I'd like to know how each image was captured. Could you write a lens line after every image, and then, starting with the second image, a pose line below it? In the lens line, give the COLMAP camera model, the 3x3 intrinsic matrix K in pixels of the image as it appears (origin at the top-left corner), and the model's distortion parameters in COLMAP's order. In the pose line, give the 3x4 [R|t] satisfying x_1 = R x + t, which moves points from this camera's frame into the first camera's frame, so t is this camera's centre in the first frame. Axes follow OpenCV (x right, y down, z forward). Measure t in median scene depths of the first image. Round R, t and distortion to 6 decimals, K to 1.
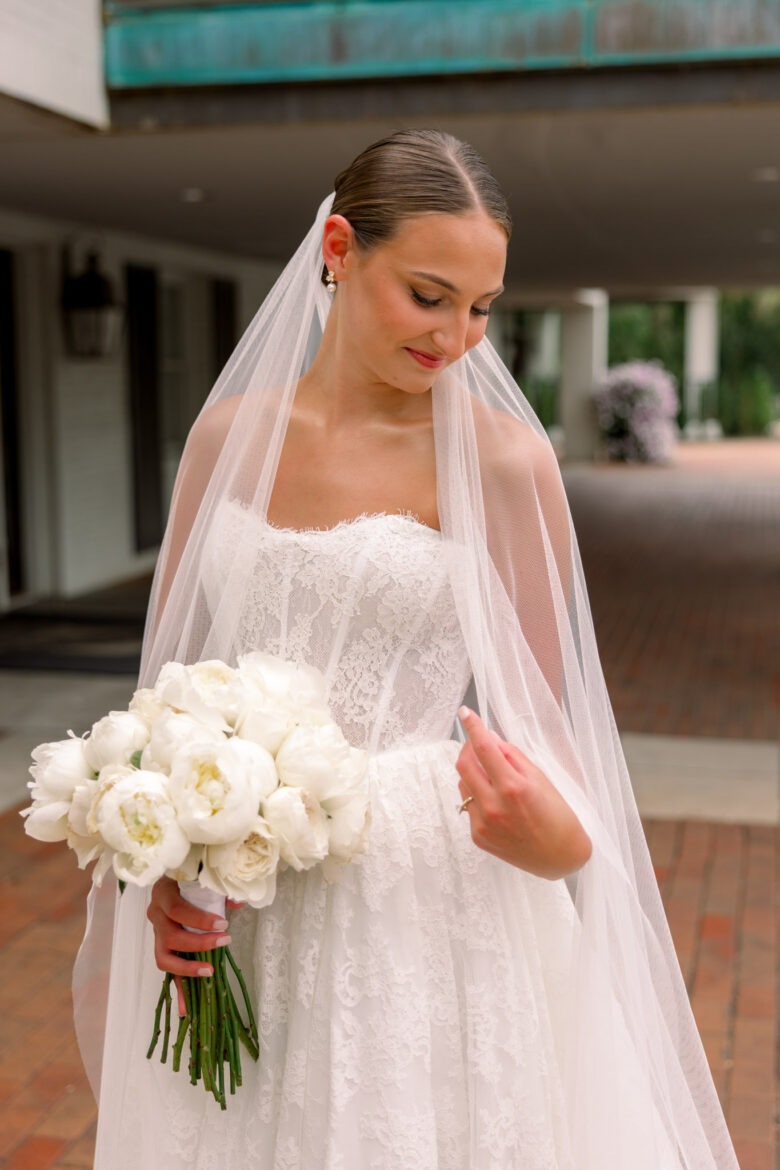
lens RADIAL K [[1643.0, 0, 385.8], [0, 1643.0, 563.7], [0, 0, 1]] dist [0.052445, 0.000000]
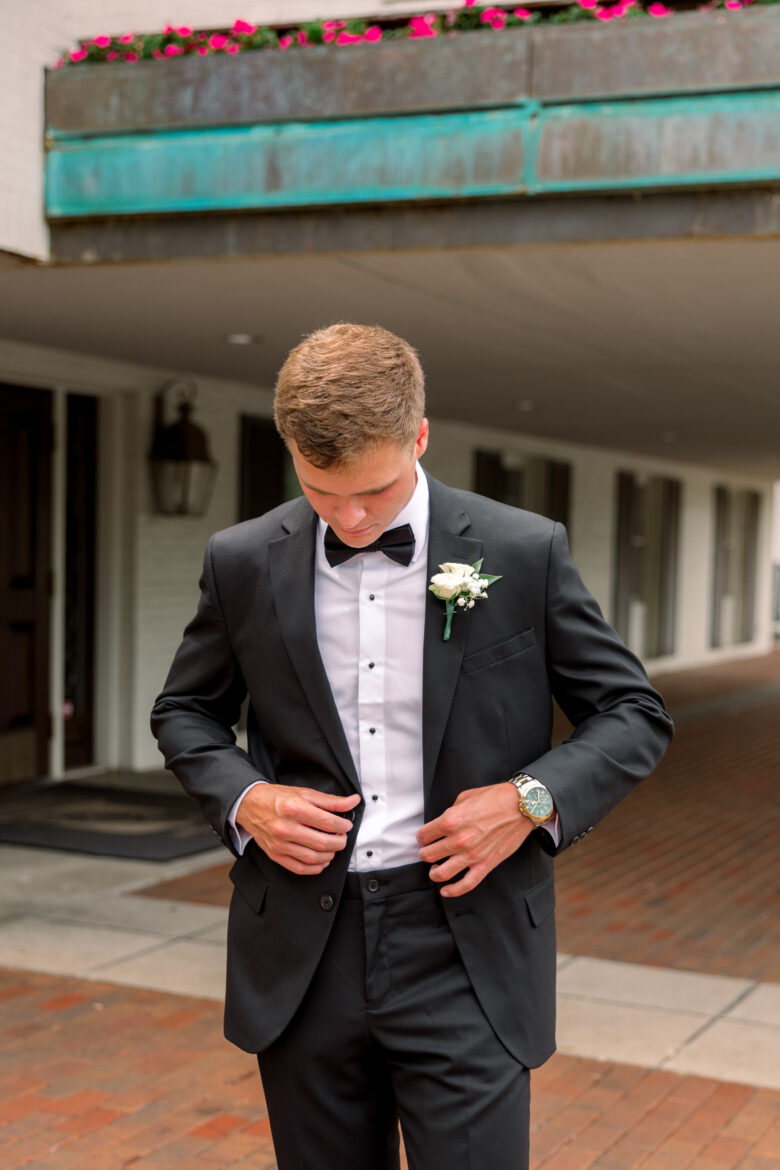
lens RADIAL K [[1836.0, 0, 421.1], [0, 1836.0, 707.4], [0, 0, 1]] dist [0.015835, 0.000000]
pose [[0.983634, 0.050583, -0.172935, 0.243957], [-0.055741, 0.998130, -0.025099, 0.001076], [0.171342, 0.034328, 0.984613, 0.028689]]
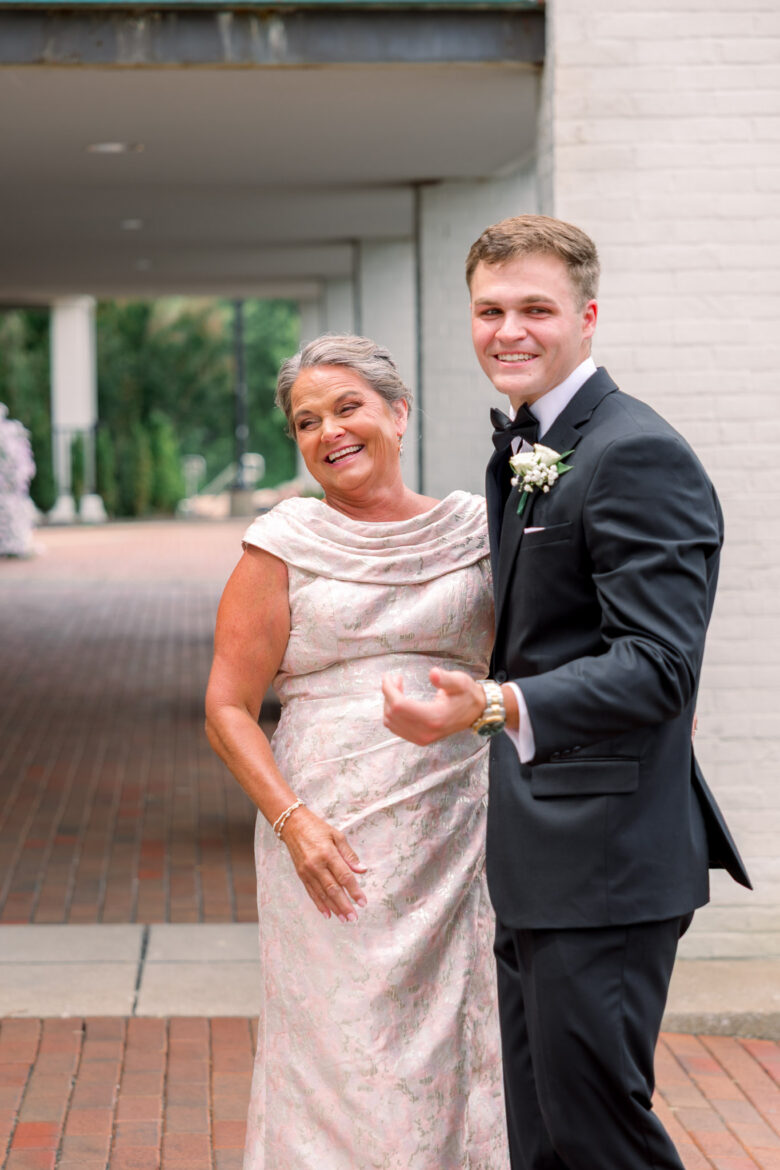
lens RADIAL K [[2636.3, 0, 354.7], [0, 2636.3, 650.2], [0, 0, 1]] dist [-0.014480, 0.000000]
pose [[0.958293, -0.028694, 0.284344, -0.000865], [0.036514, 0.999086, -0.022238, 0.018079], [-0.283446, 0.031693, 0.958464, -0.171628]]
